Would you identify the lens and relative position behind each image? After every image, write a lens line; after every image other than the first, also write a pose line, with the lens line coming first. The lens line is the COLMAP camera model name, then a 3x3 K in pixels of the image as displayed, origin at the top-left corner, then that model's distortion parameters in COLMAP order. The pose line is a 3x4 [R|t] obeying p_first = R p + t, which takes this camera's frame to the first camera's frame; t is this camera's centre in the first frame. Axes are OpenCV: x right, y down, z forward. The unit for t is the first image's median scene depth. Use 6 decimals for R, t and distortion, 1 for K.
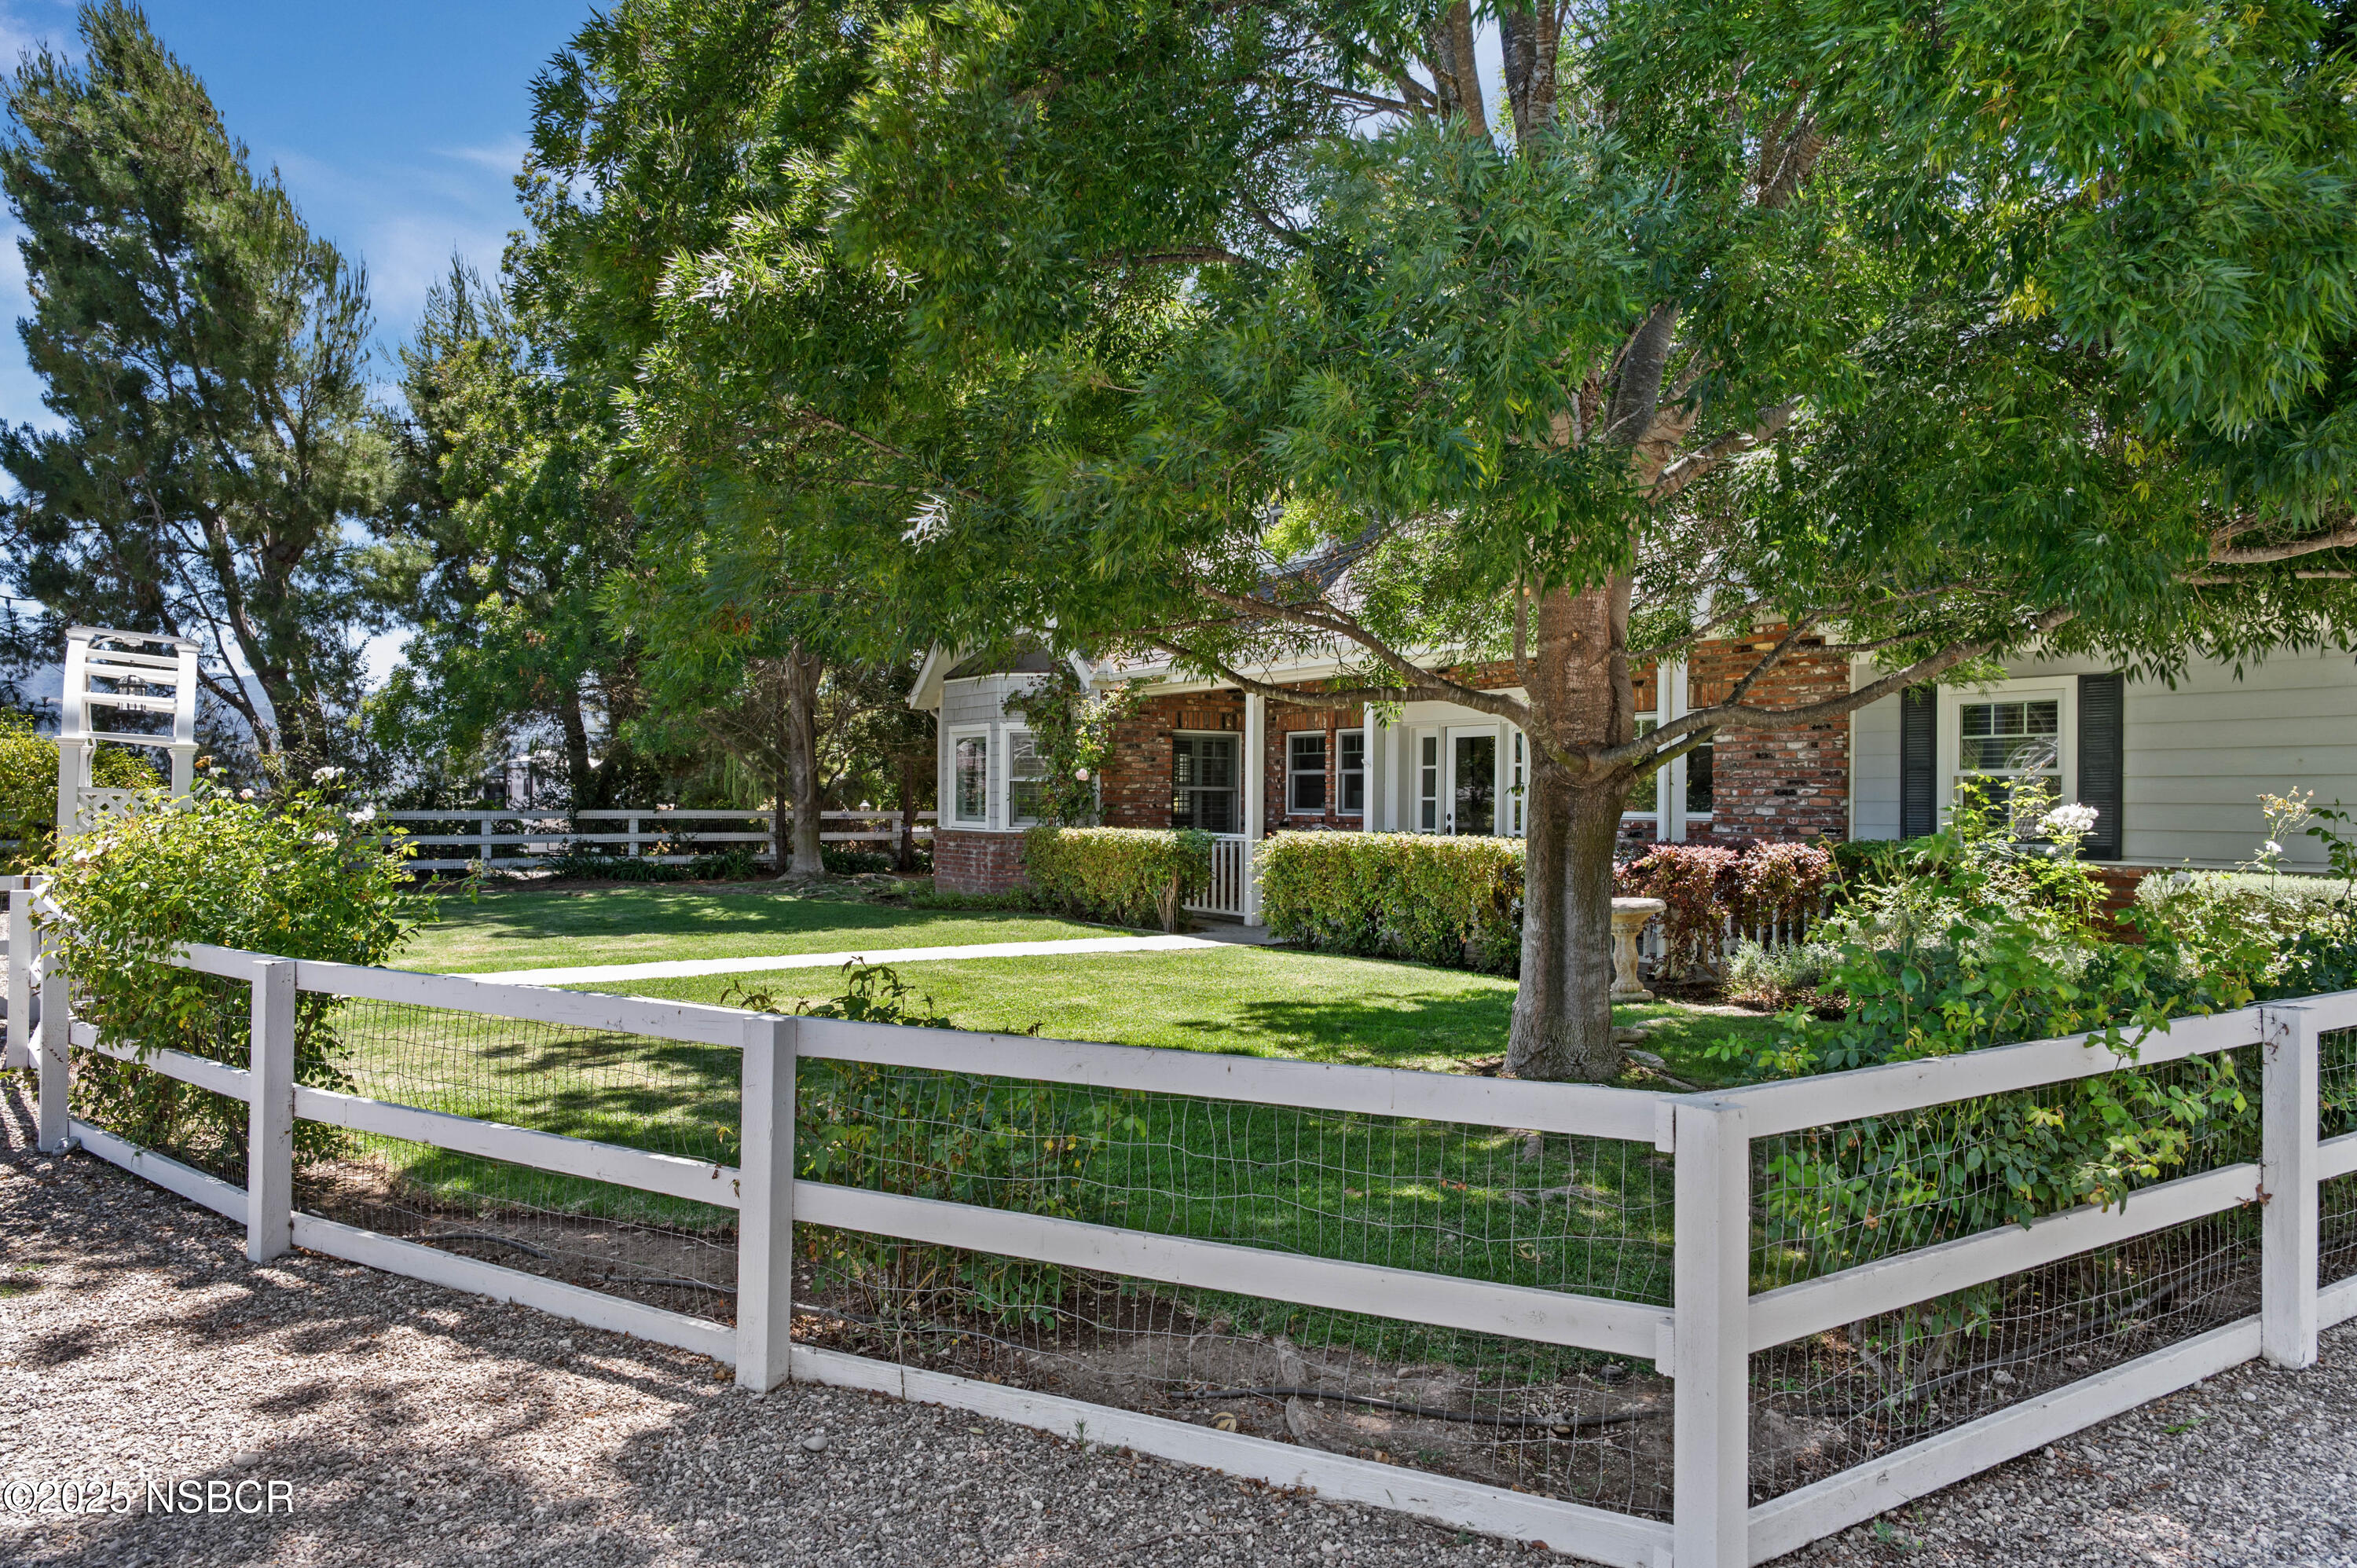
lens RADIAL K [[1597.7, 0, 1187.4], [0, 1597.7, 792.4], [0, 0, 1]] dist [0.008673, 0.000302]
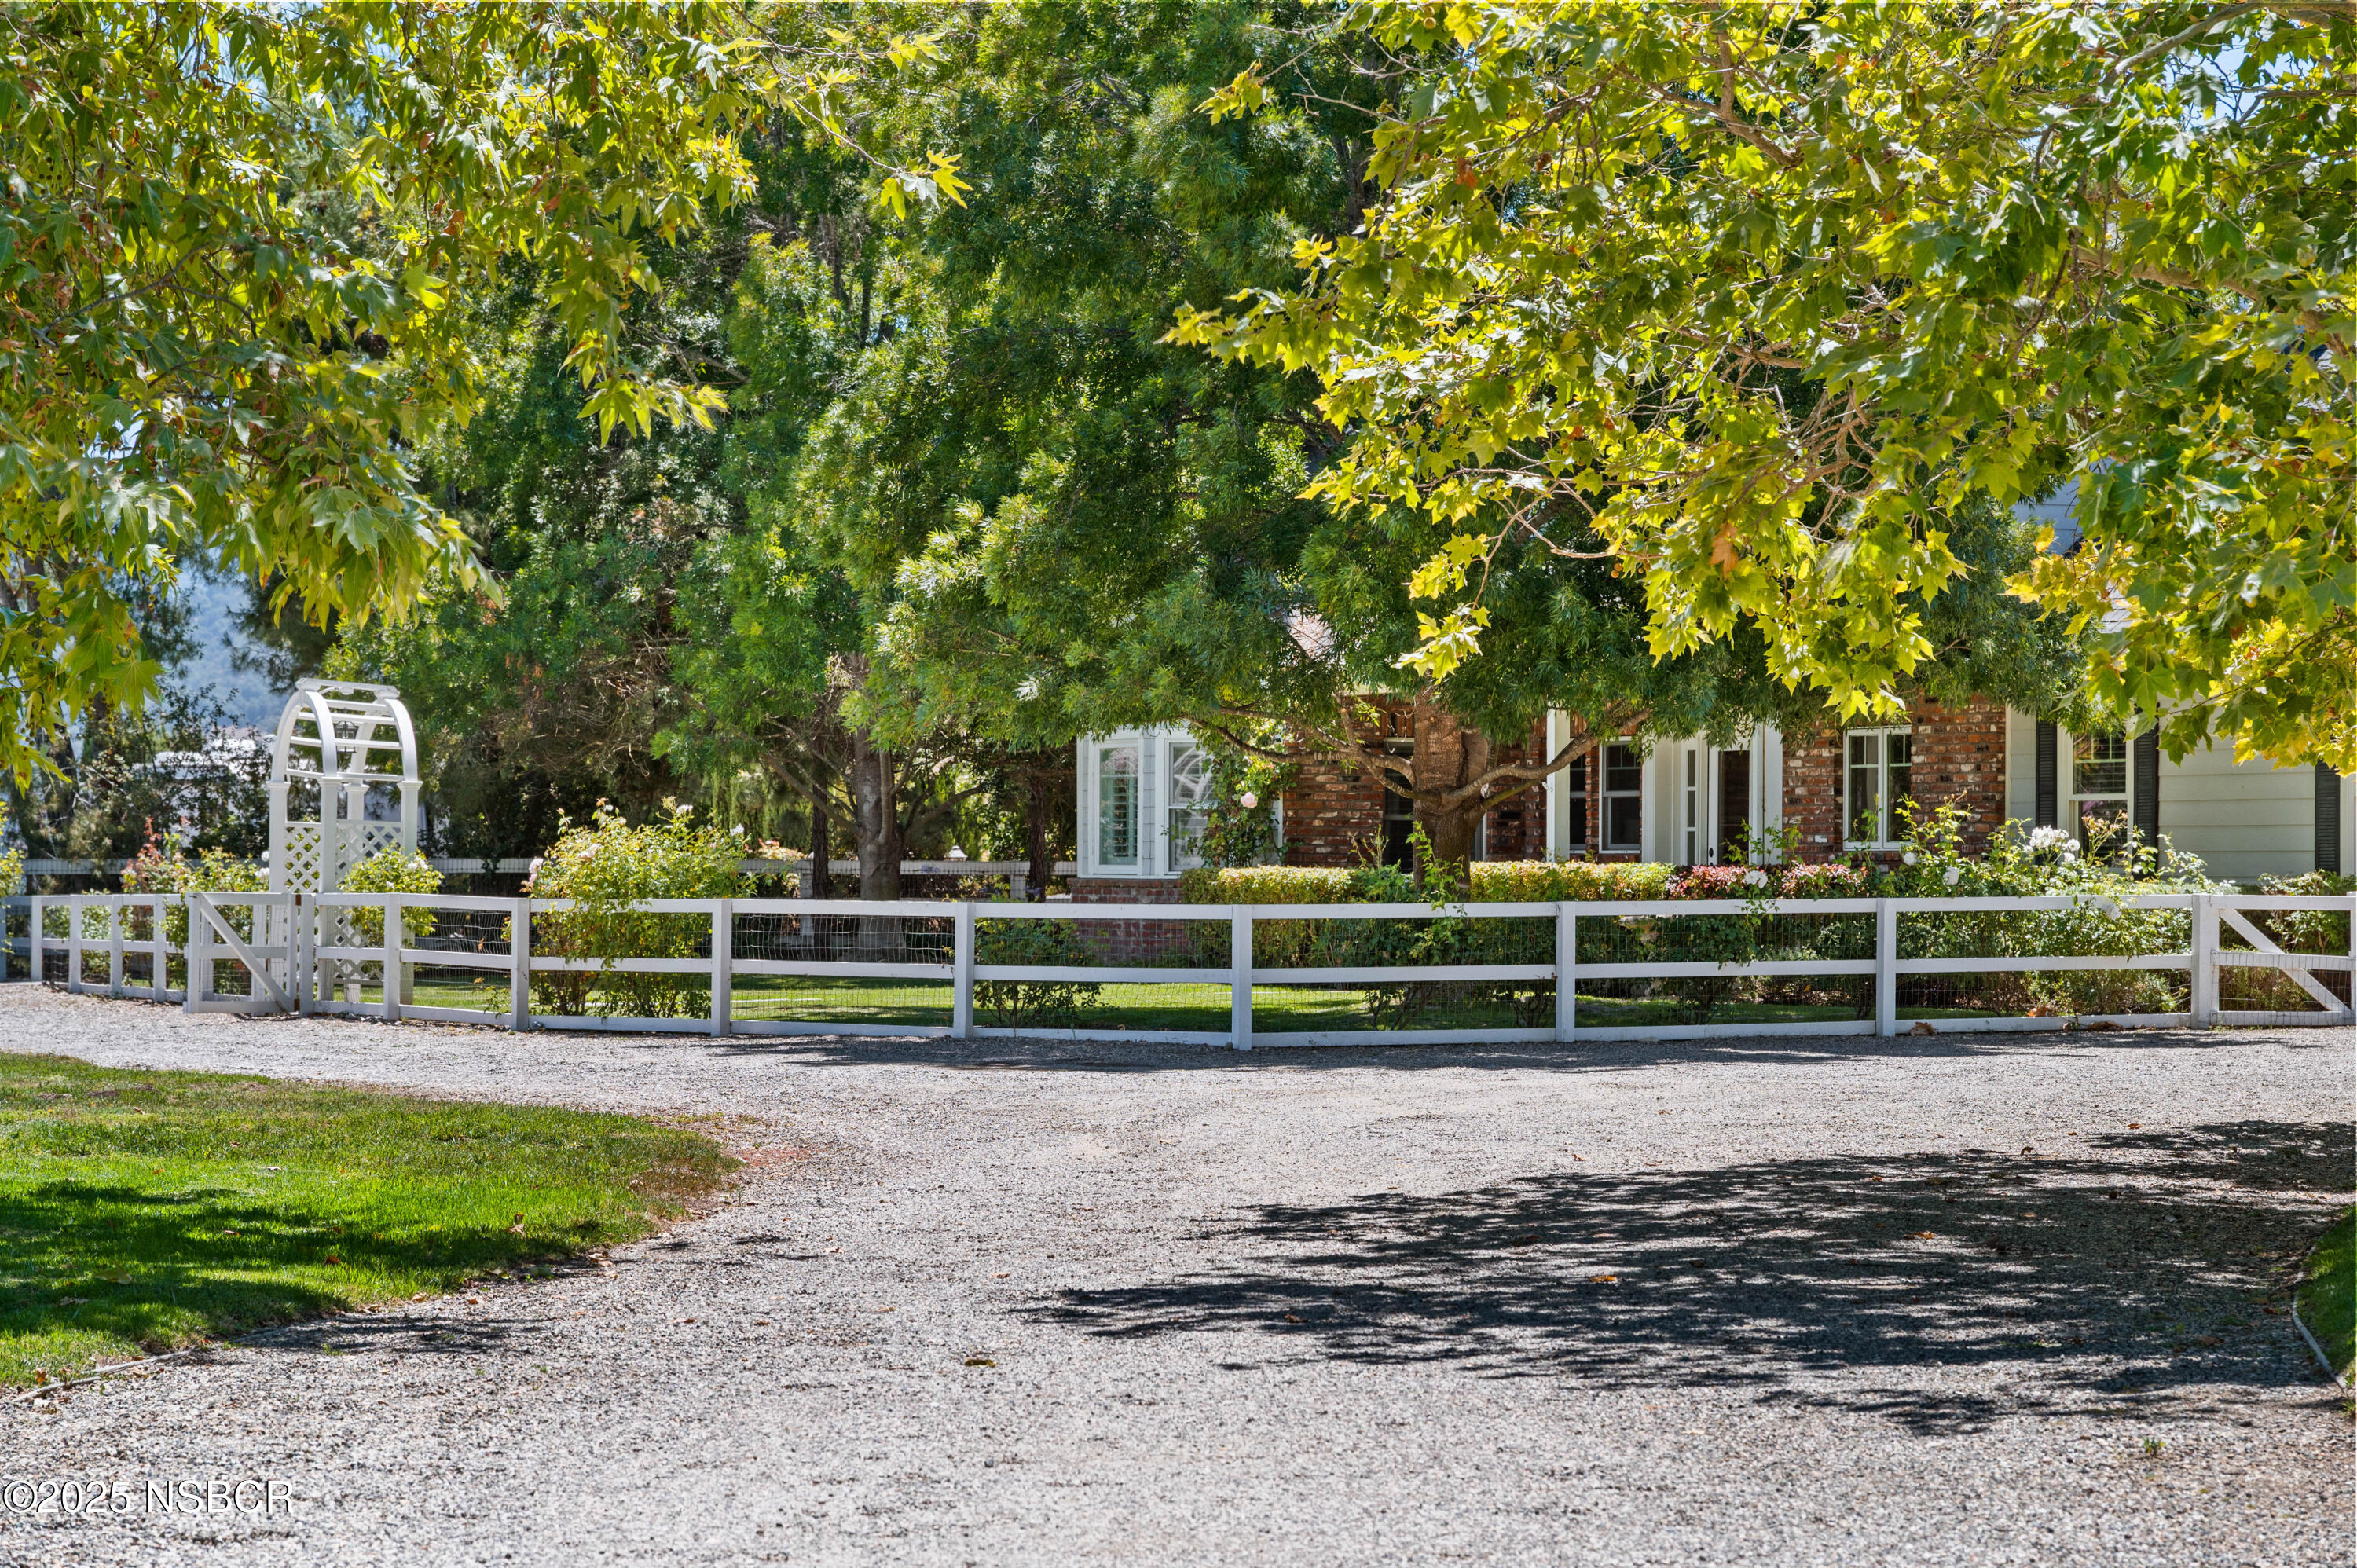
lens RADIAL K [[5920.5, 0, 1178.6], [0, 5920.5, 784.1], [0, 0, 1]] dist [-0.114102, 0.000000]
pose [[0.988140, -0.005039, -0.153474, 0.322511], [0.003600, 0.999947, -0.009654, 0.008250], [0.153514, 0.008987, 0.988106, -1.745128]]
